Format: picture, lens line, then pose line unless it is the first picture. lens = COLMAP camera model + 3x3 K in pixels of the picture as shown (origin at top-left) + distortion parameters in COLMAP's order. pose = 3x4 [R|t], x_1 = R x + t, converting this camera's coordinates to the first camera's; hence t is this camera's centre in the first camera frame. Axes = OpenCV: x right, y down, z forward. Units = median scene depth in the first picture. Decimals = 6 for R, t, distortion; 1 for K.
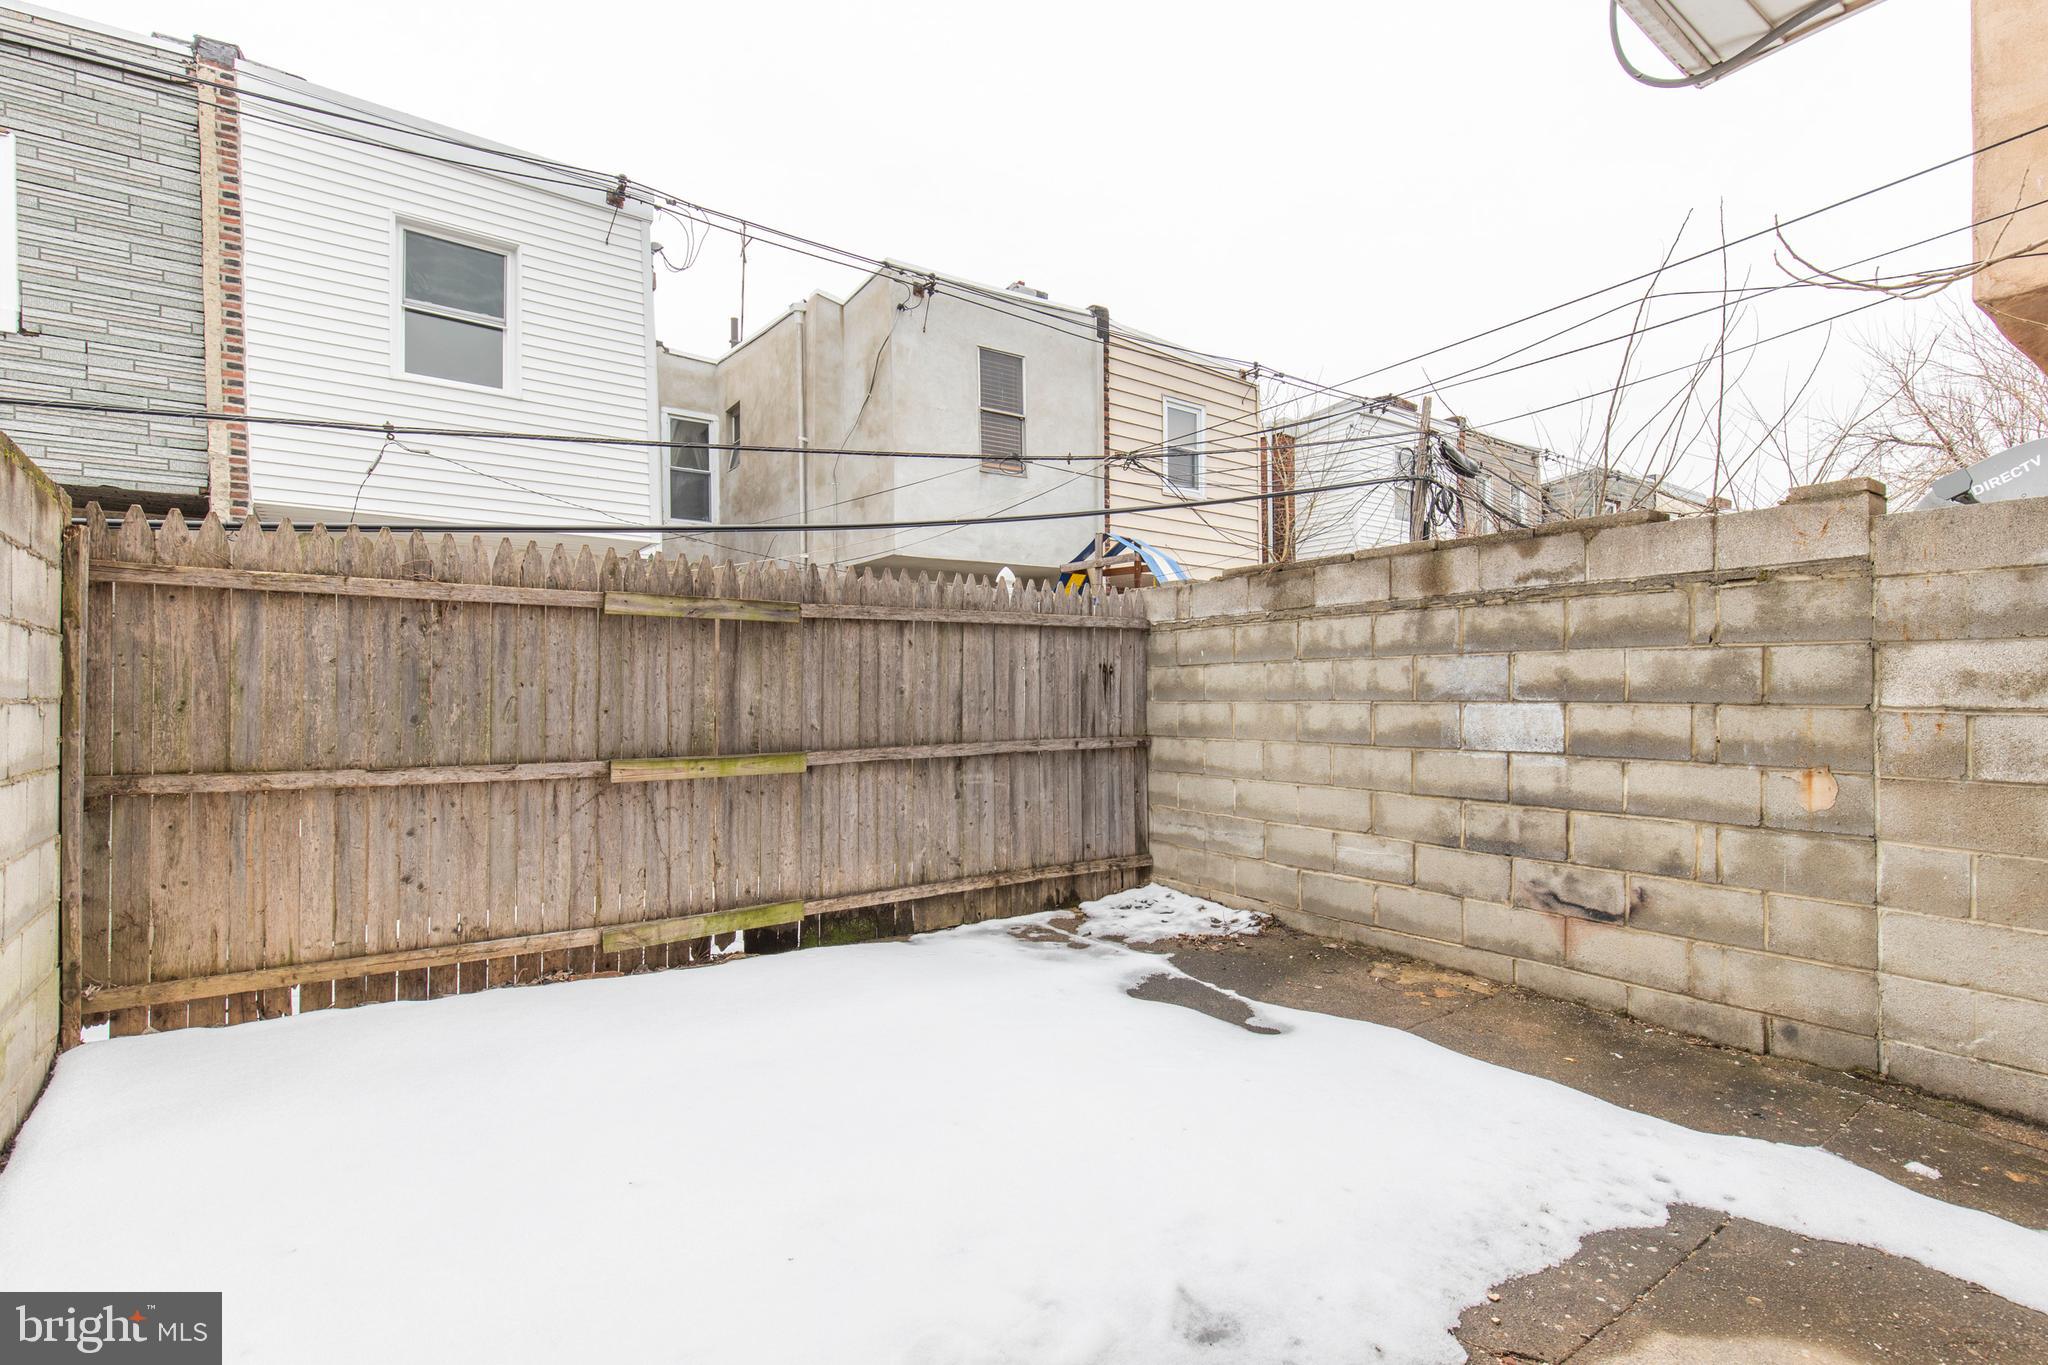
lens RADIAL K [[921.9, 0, 1031.8], [0, 921.9, 690.7], [0, 0, 1]] dist [0.004851, -0.000611]
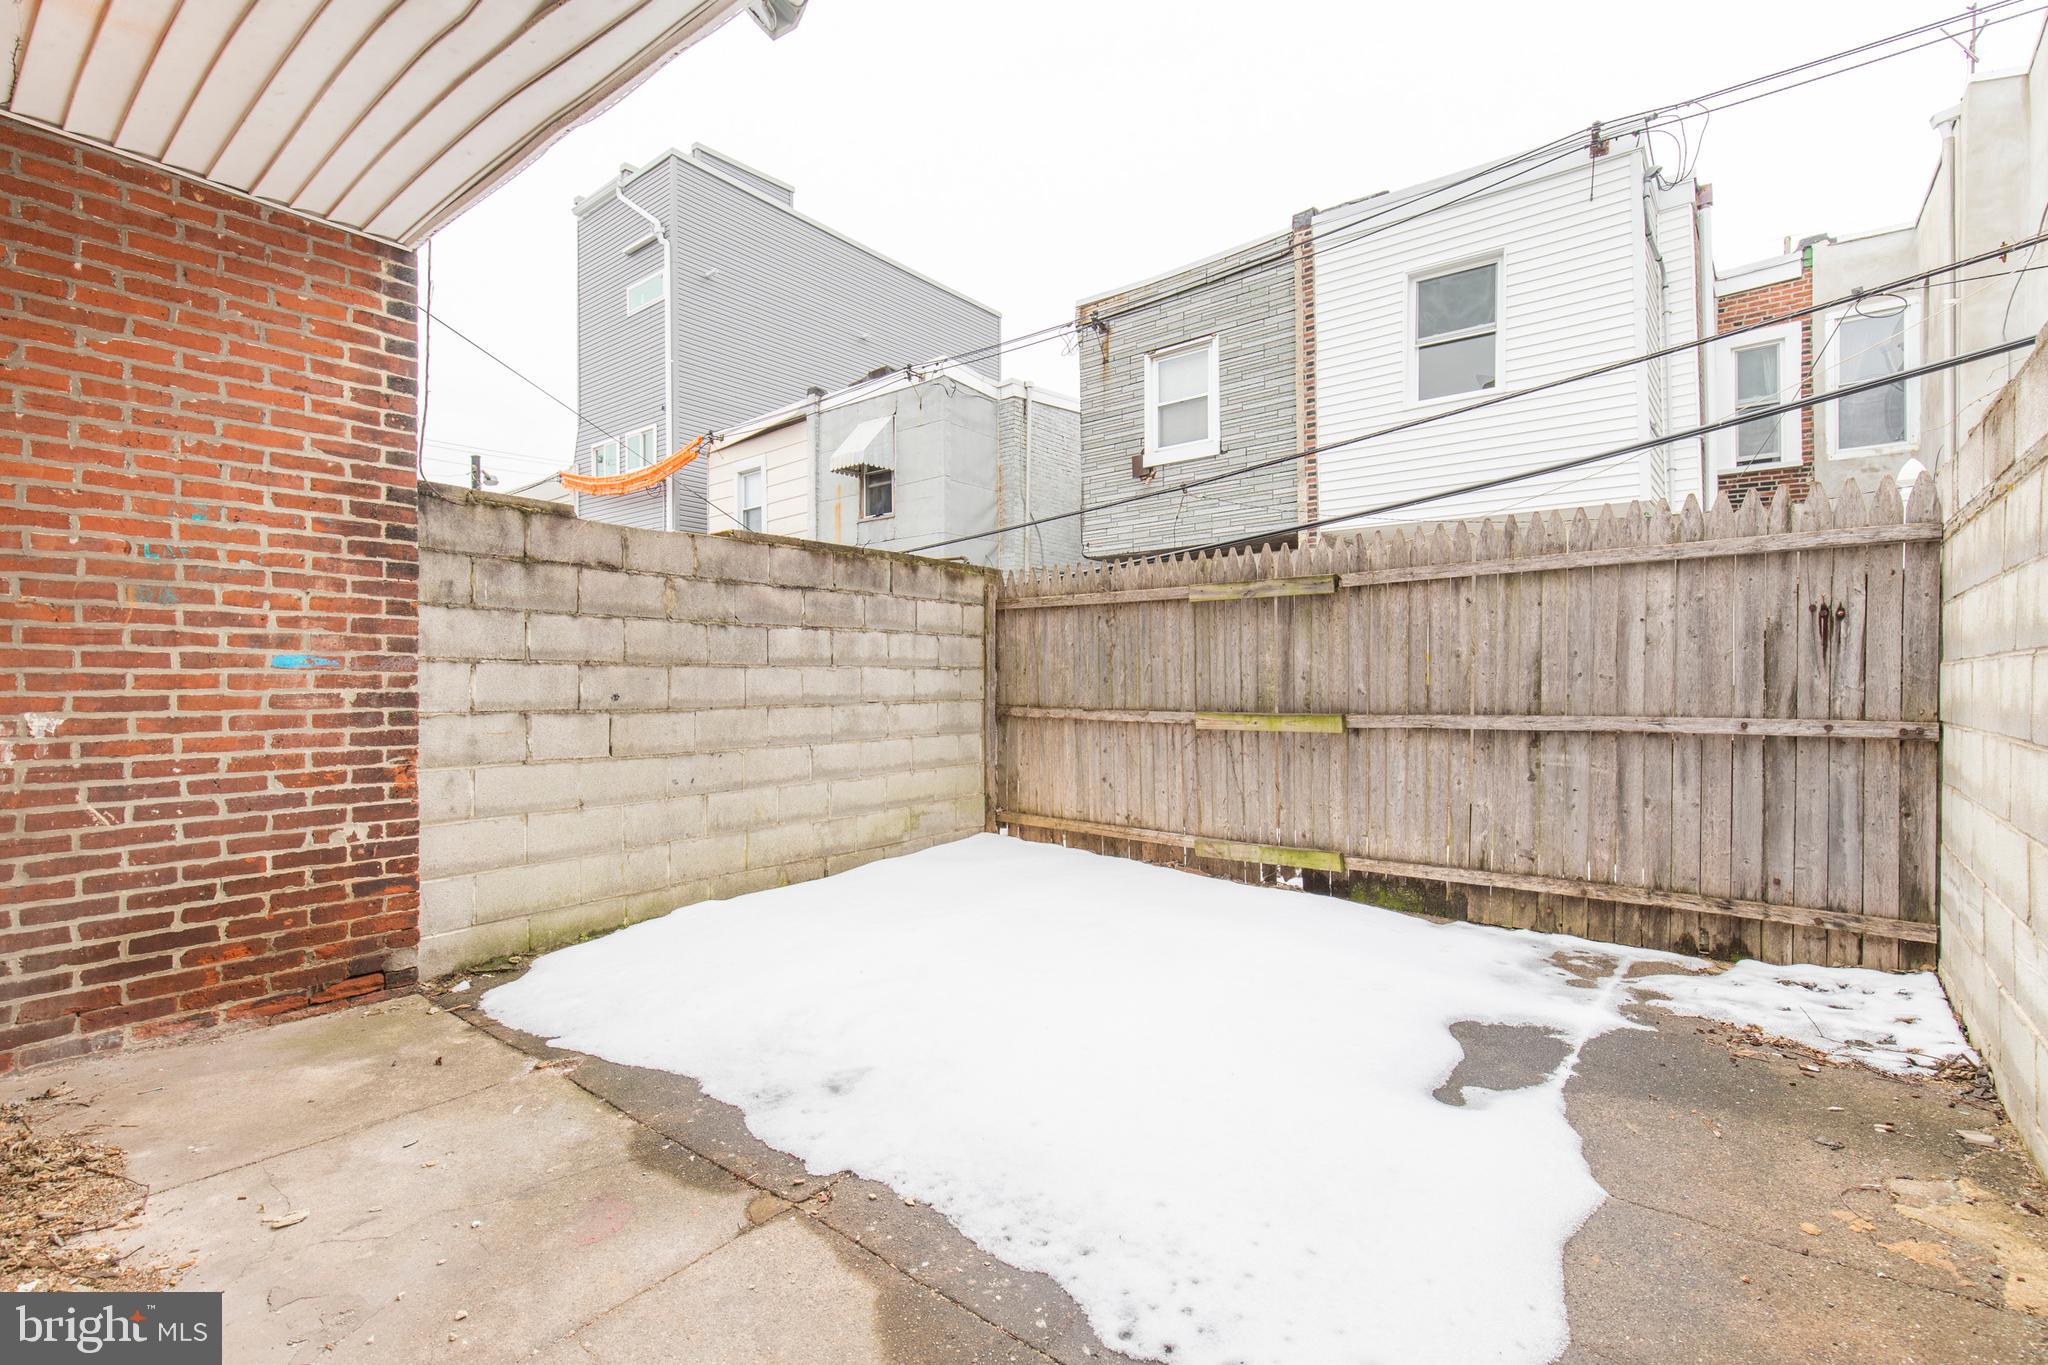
lens RADIAL K [[921.9, 0, 1031.8], [0, 921.9, 690.7], [0, 0, 1]] dist [0.004851, -0.000611]
pose [[0.267960, 0.011847, -0.963357, 0.671268], [0.006381, 0.999881, 0.014071, 0.022002], [0.963409, -0.009917, 0.267852, 0.368308]]
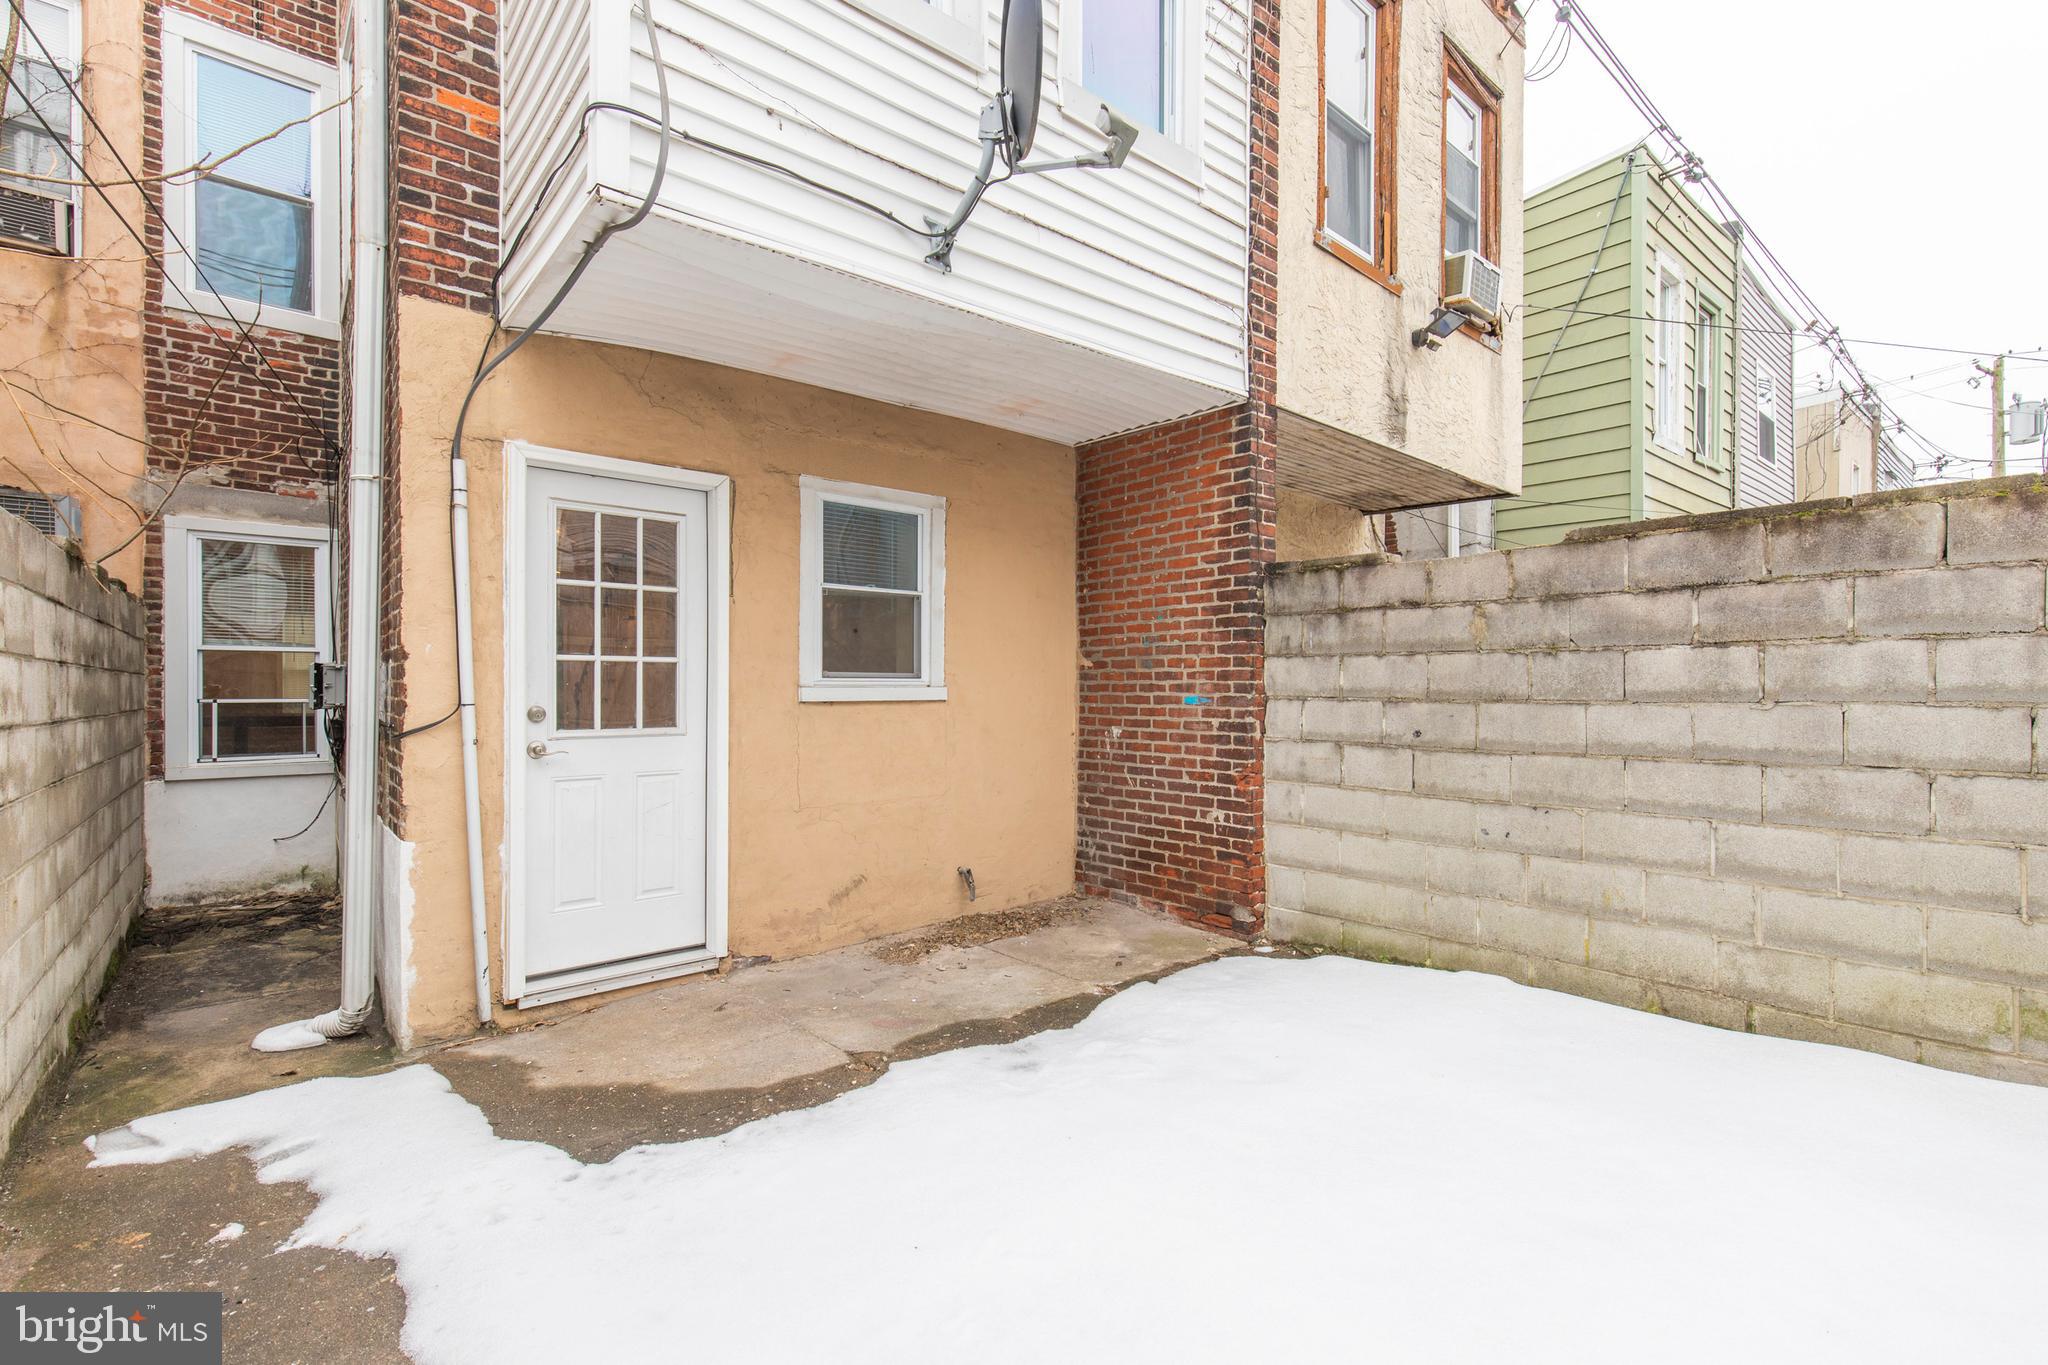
lens RADIAL K [[921.9, 0, 1031.8], [0, 921.9, 690.7], [0, 0, 1]] dist [0.004851, -0.000611]
pose [[-0.996607, 0.005883, -0.082098, 0.139634], [0.005968, 0.999982, -0.000783, -0.005115], [0.082092, -0.001270, -0.996624, 1.088260]]
